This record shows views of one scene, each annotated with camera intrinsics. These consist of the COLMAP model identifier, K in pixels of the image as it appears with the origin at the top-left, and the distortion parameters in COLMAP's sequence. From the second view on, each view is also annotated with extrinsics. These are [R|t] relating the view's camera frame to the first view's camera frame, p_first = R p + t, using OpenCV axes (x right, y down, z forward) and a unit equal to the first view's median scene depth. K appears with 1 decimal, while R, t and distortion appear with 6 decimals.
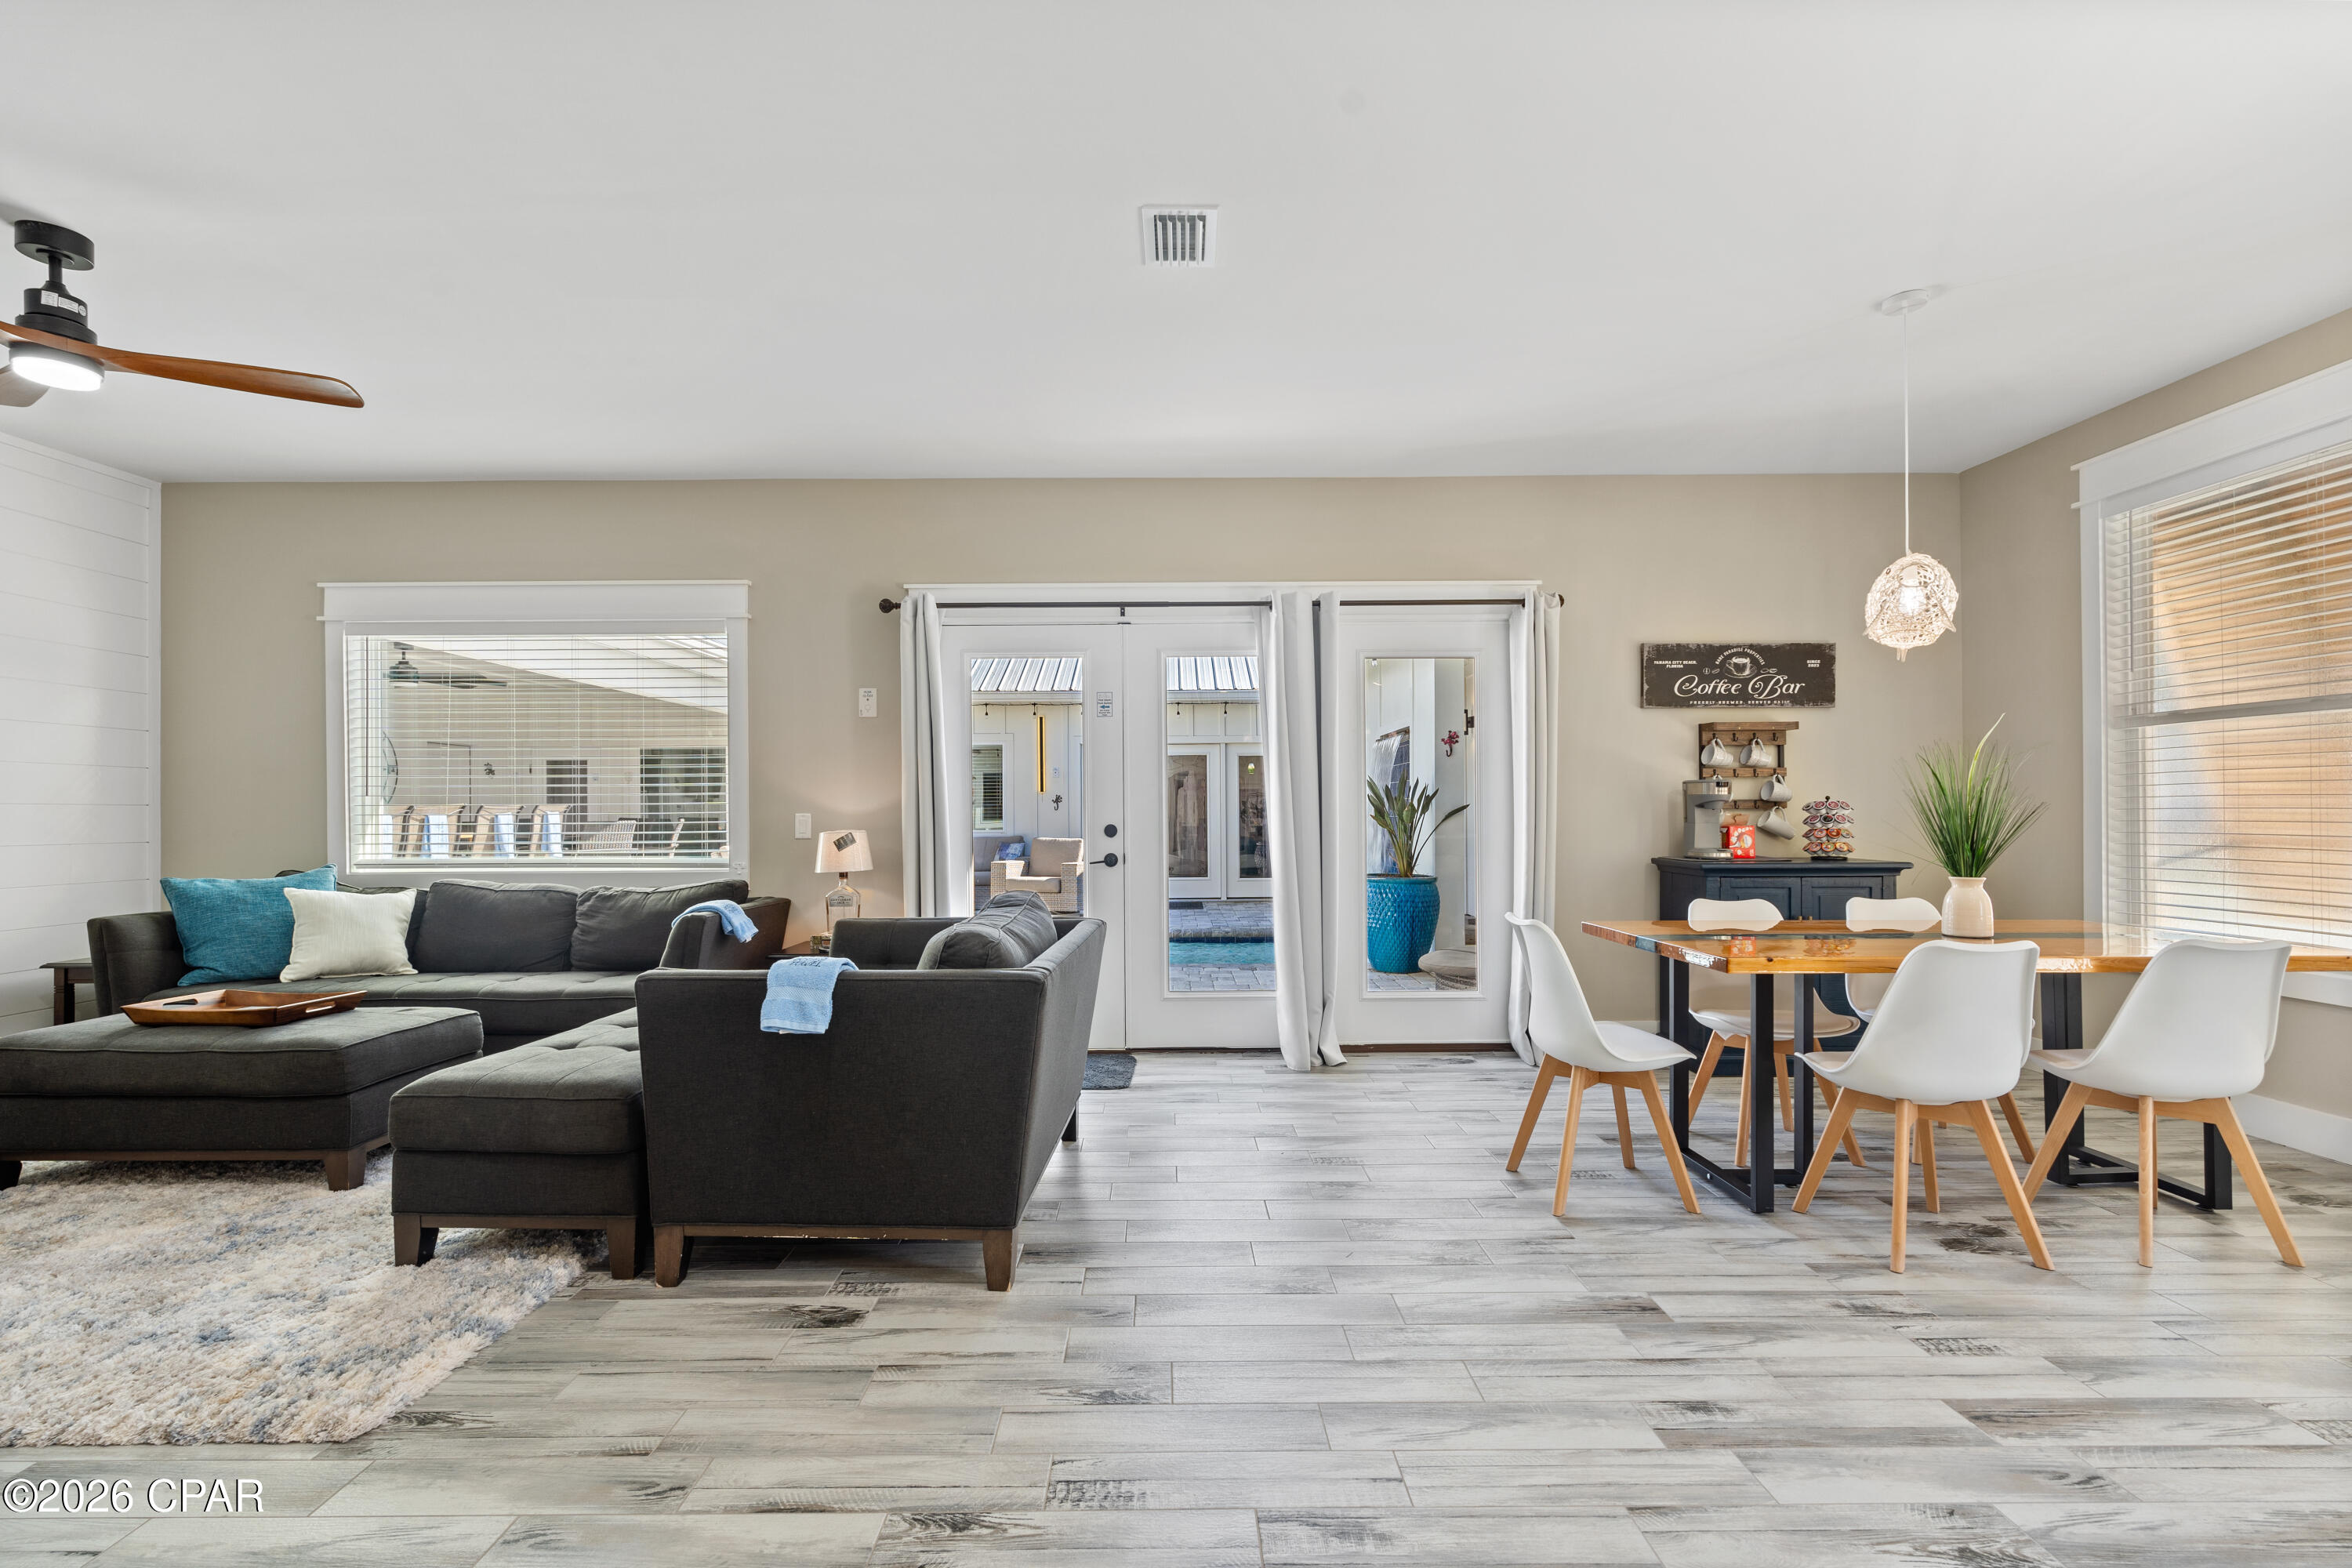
lens RADIAL K [[1054.7, 0, 1176.6], [0, 1054.7, 797.7], [0, 0, 1]] dist [-0.000531, -0.000047]
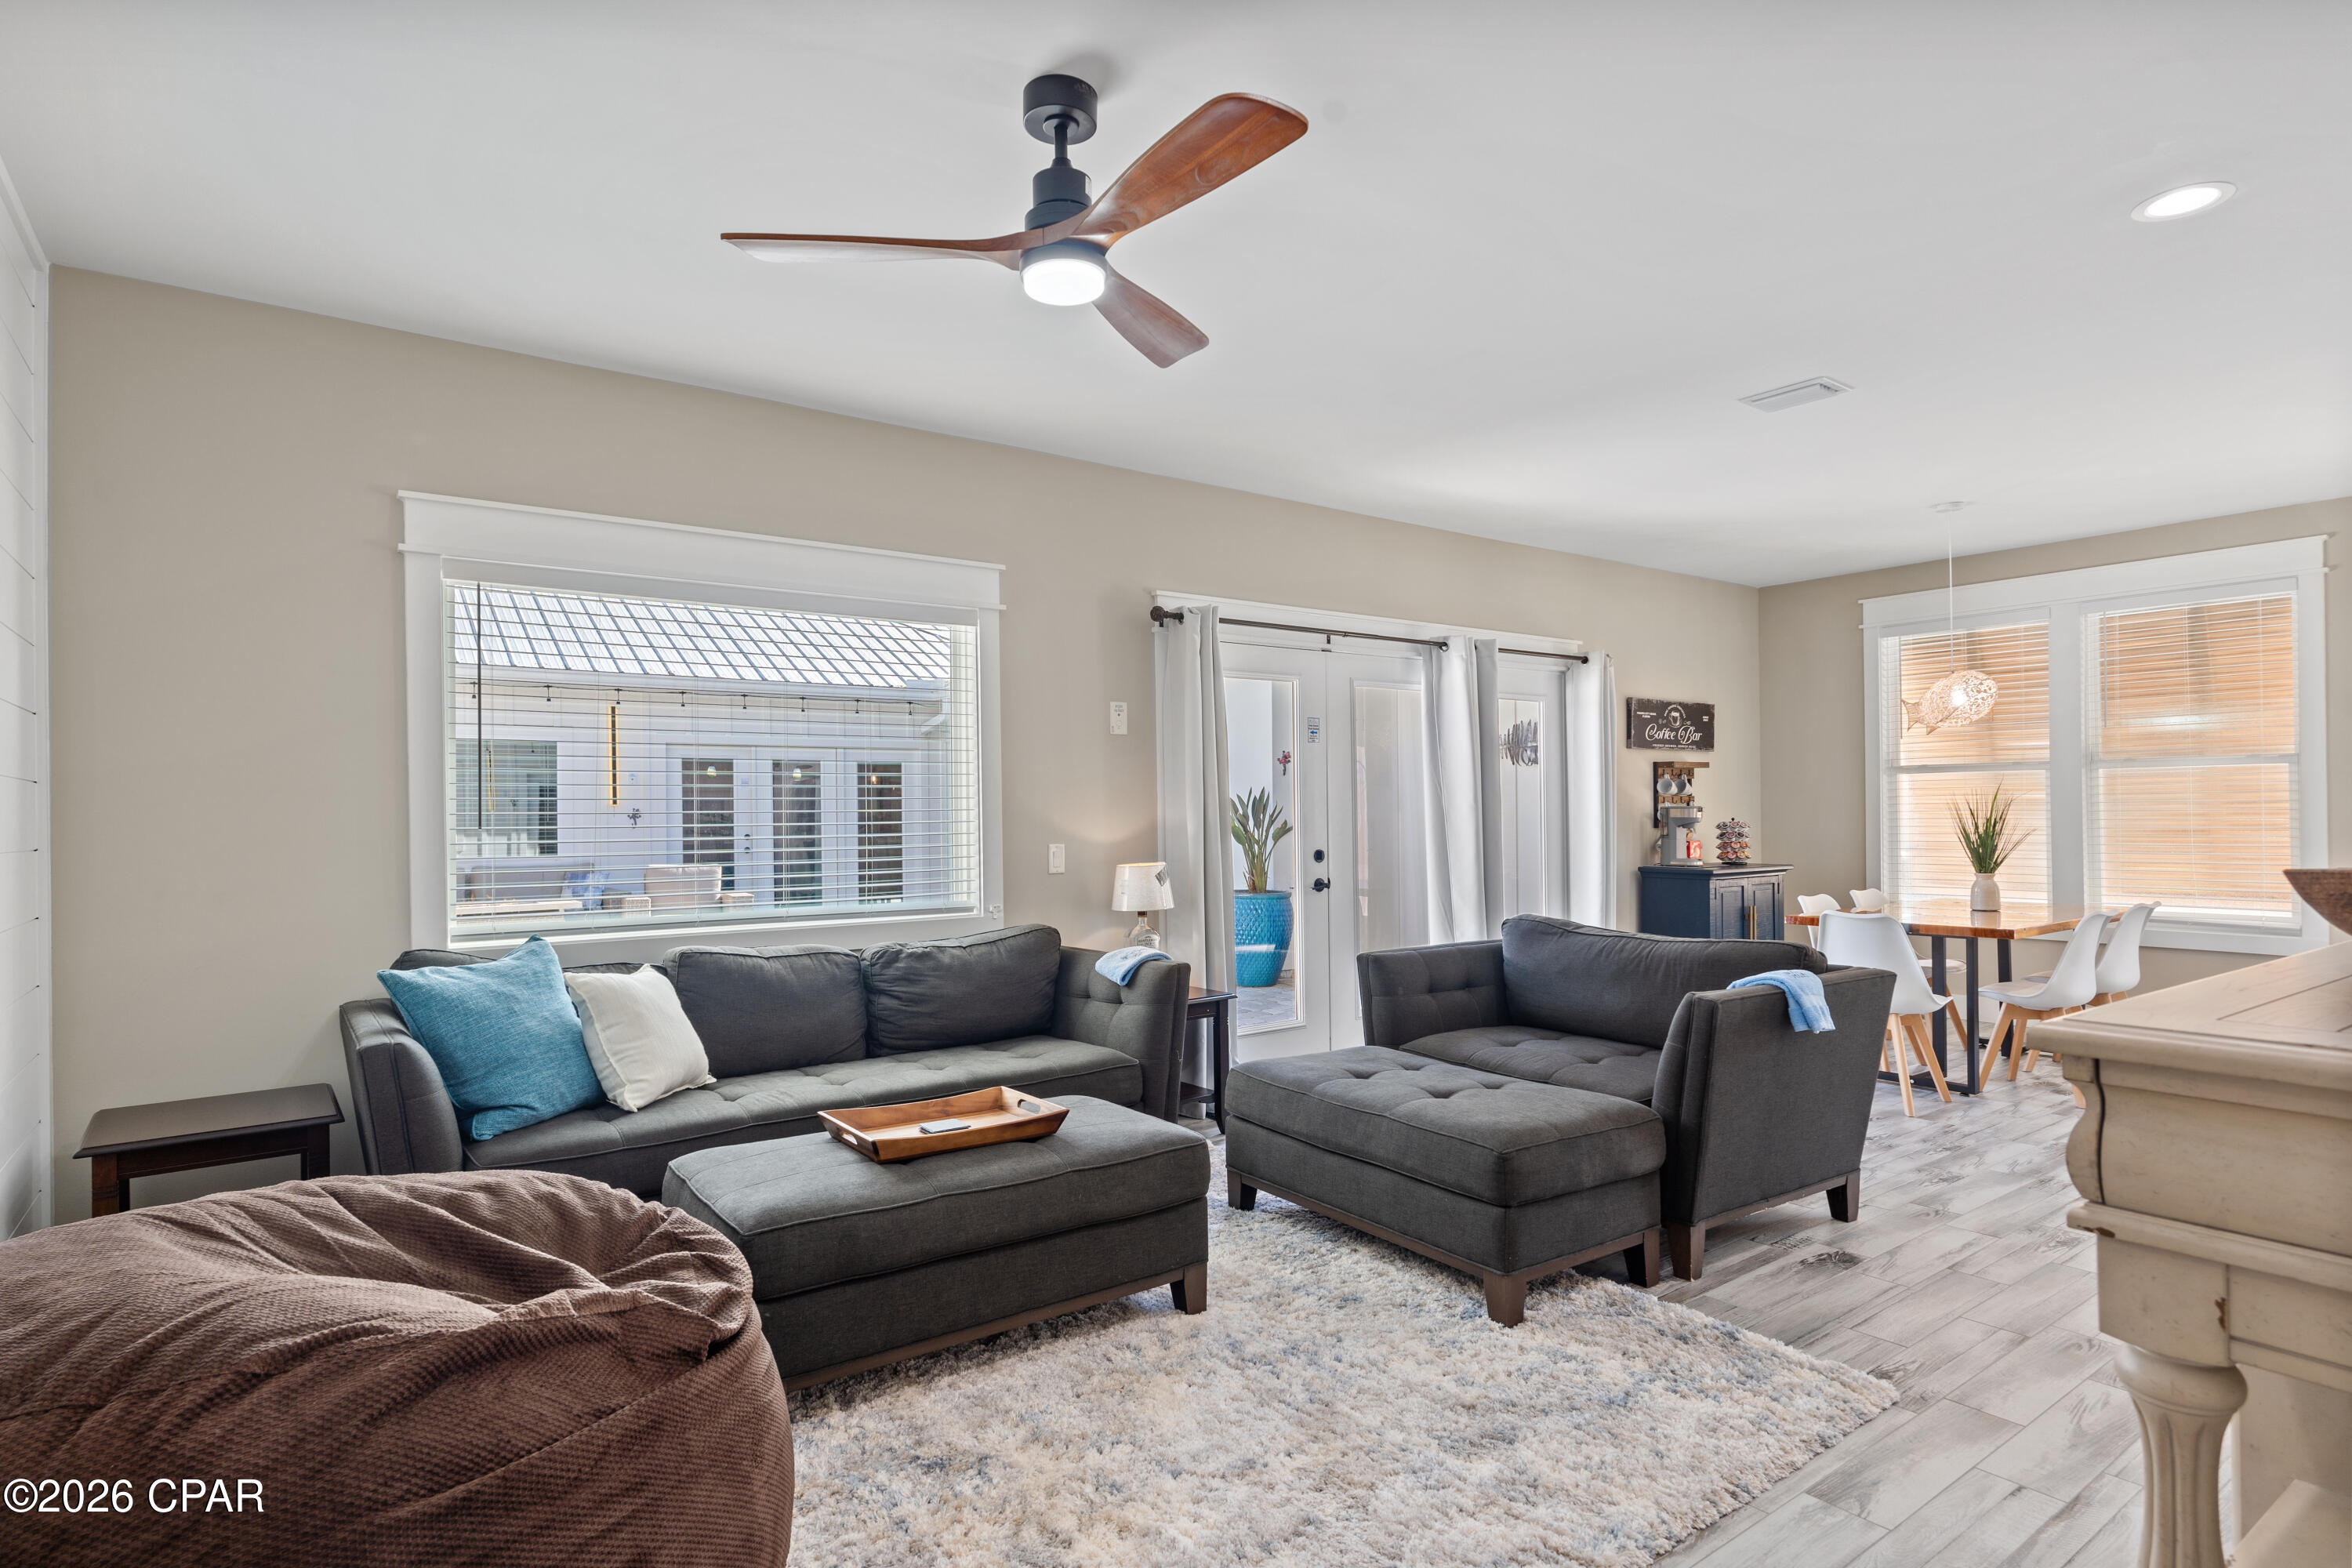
lens RADIAL K [[1215.7, 0, 1176.0], [0, 1215.7, 793.1], [0, 0, 1]] dist [0.004406, 0.000883]
pose [[0.809054, 0.006368, 0.587700, -0.855440], [-0.001470, 0.999960, -0.008811, -0.018012], [-0.587732, 0.006265, 0.809031, 0.143417]]
